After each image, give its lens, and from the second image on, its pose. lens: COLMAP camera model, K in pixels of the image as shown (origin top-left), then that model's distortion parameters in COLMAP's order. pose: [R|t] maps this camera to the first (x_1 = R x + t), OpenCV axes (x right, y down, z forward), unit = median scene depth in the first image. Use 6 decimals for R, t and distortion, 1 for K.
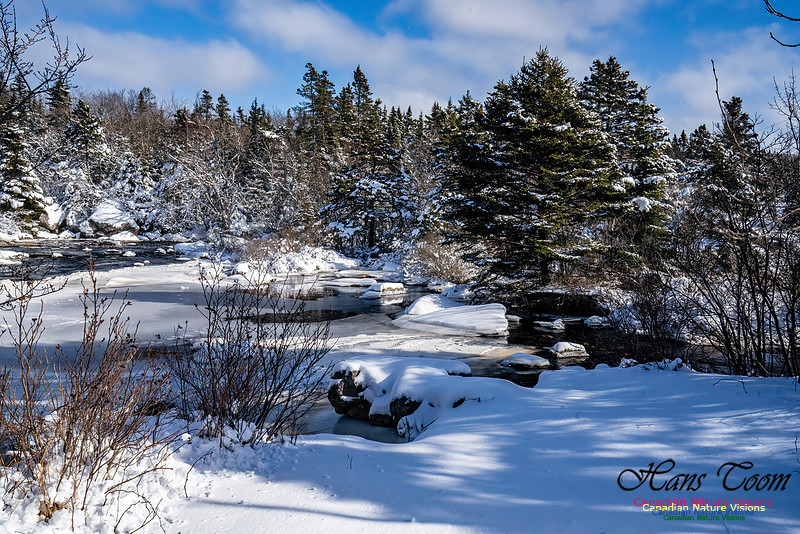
lens RADIAL K [[771.0, 0, 399.1], [0, 771.0, 267.7], [0, 0, 1]] dist [0.066409, 0.000000]
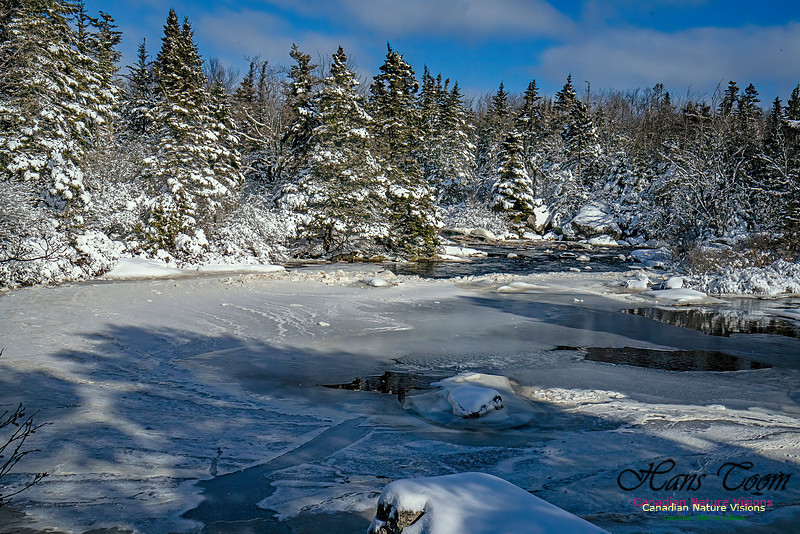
lens RADIAL K [[771.0, 0, 401.2], [0, 771.0, 264.2], [0, 0, 1]] dist [0.066409, 0.000000]
pose [[0.780656, 0.064996, -0.621572, 0.040296], [-0.074035, 0.997192, 0.011290, -0.004035], [0.620560, 0.037204, 0.783276, 0.110857]]
